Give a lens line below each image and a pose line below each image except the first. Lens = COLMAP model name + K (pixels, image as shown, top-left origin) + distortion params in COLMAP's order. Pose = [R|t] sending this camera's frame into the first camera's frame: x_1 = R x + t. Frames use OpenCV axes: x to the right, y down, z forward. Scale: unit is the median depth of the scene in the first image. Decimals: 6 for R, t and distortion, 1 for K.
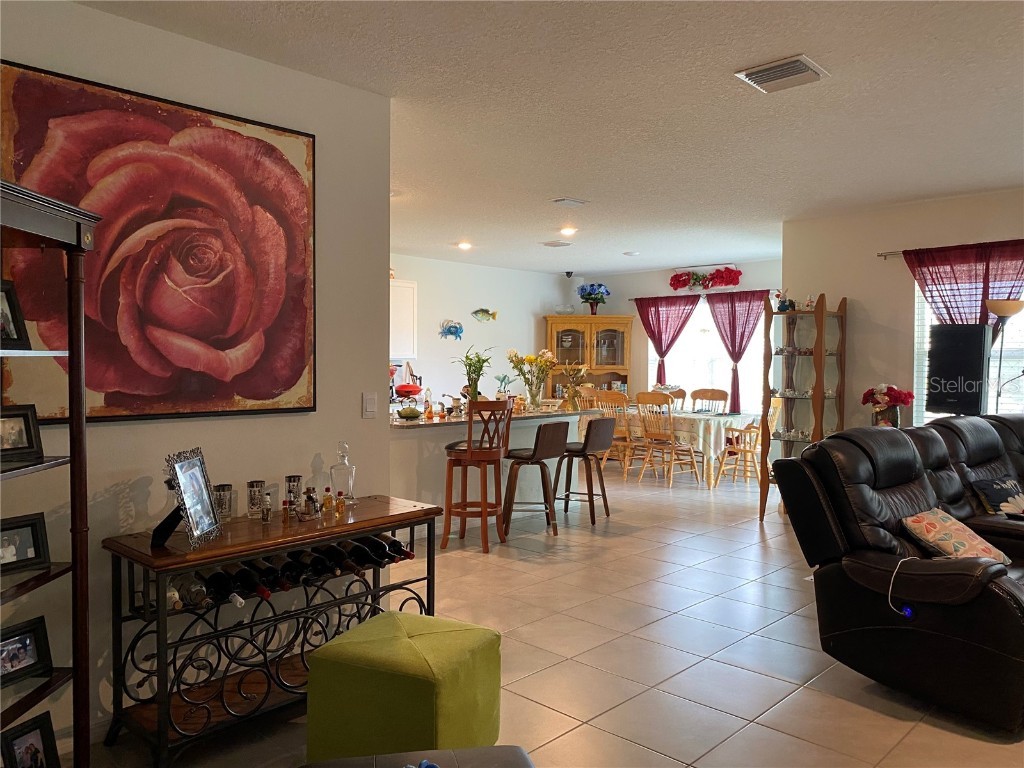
lens RADIAL K [[772.7, 0, 510.2], [0, 772.7, 376.5], [0, 0, 1]] dist [0.018797, 0.000900]
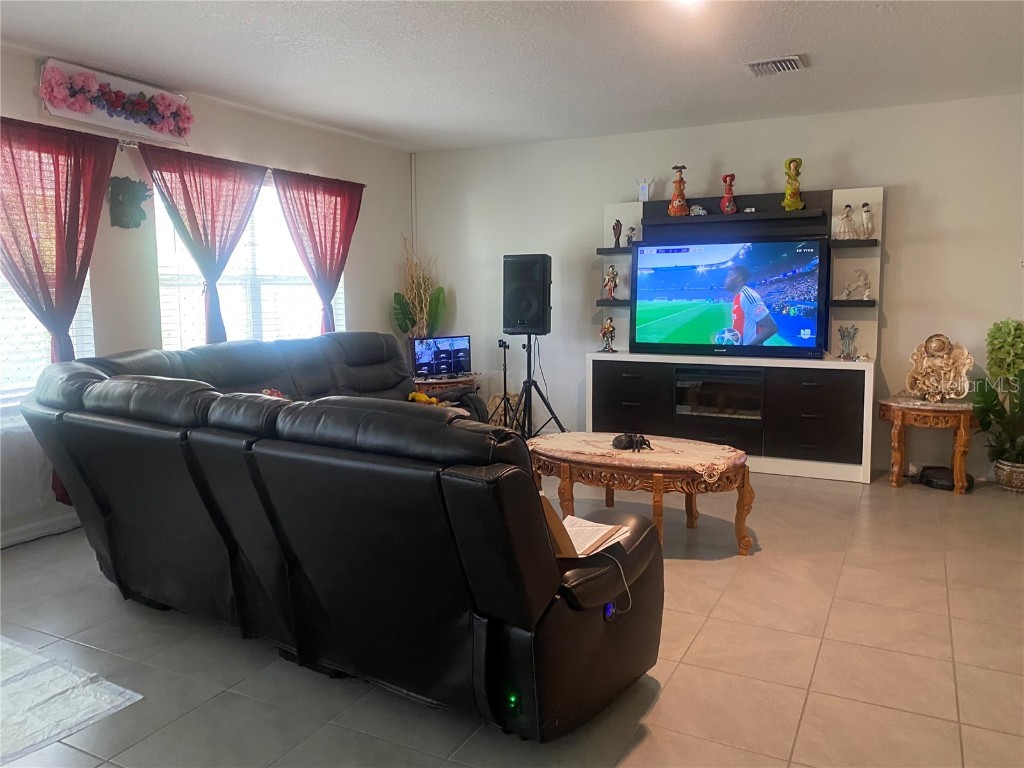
lens RADIAL K [[780.6, 0, 512.1], [0, 780.6, 370.2], [0, 0, 1]] dist [-0.001524, -0.004317]
pose [[-0.291742, -0.107042, 0.950489, -0.098197], [0.024908, 0.992531, 0.119422, -0.017622], [-0.956173, 0.058515, -0.286897, 0.697096]]
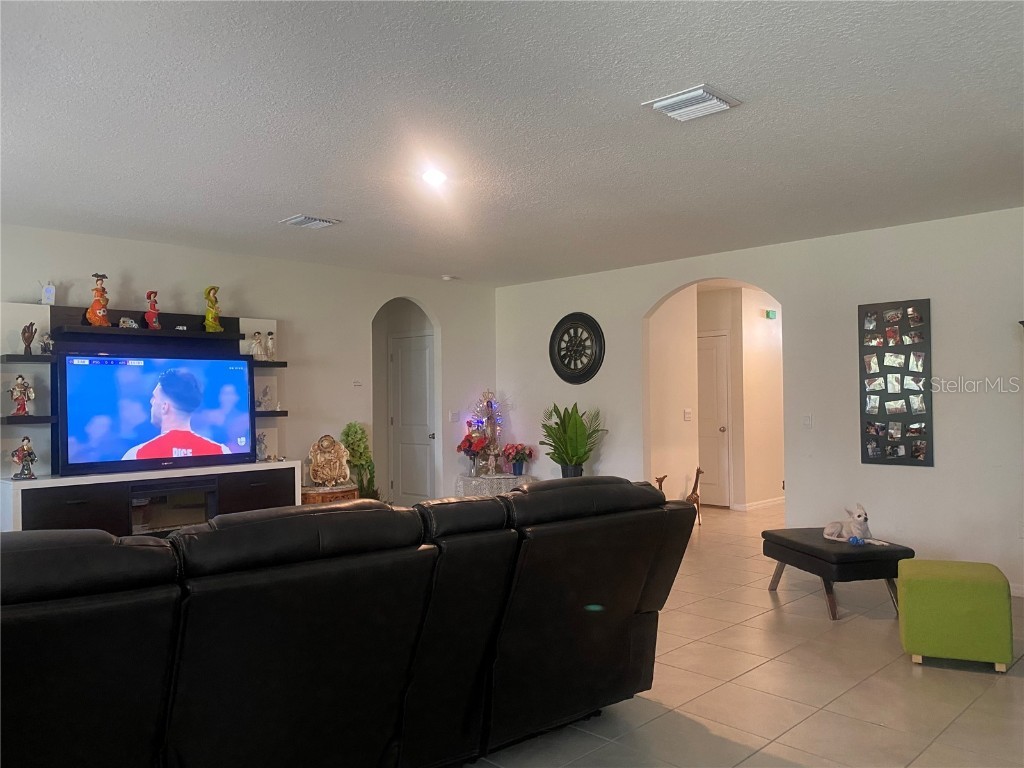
lens RADIAL K [[772.7, 0, 510.2], [0, 772.7, 376.5], [0, 0, 1]] dist [0.018797, 0.000900]
pose [[-0.999896, 0.000728, 0.014392, 0.327074], [0.000667, 0.999991, -0.004226, -0.023851], [-0.014395, -0.004216, -0.999888, 1.154614]]
